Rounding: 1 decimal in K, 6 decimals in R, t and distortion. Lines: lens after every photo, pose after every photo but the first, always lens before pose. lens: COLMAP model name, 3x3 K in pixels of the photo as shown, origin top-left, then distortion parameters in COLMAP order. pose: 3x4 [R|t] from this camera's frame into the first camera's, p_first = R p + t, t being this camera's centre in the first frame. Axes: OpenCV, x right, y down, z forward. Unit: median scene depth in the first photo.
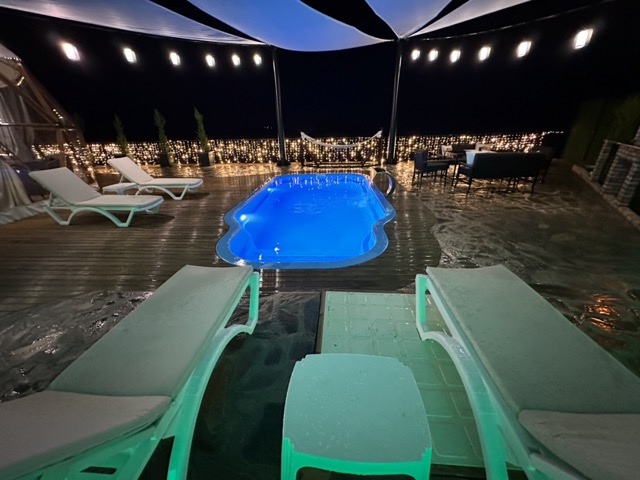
lens RADIAL K [[253.7, 0, 321.1], [0, 253.7, 241.4], [0, 0, 1]] dist [-0.015122, 0.008098]
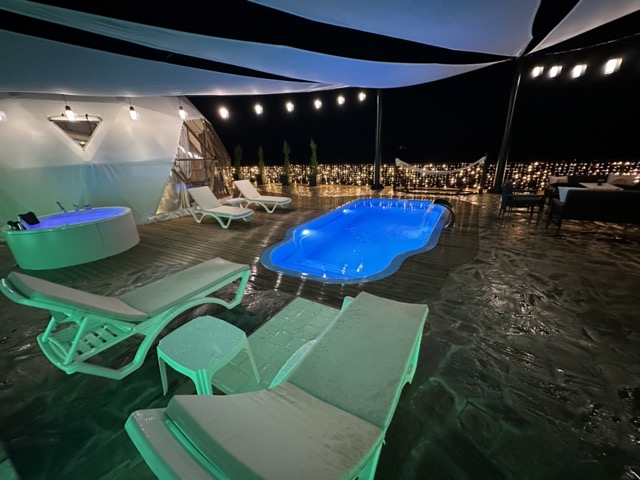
lens RADIAL K [[253.7, 0, 321.1], [0, 253.7, 241.4], [0, 0, 1]] dist [-0.015122, 0.008098]
pose [[0.889407, 0.137832, -0.435840, 0.132327], [-0.168364, 0.985205, -0.032011, -0.011287], [0.424980, 0.101850, 0.899455, -0.025098]]
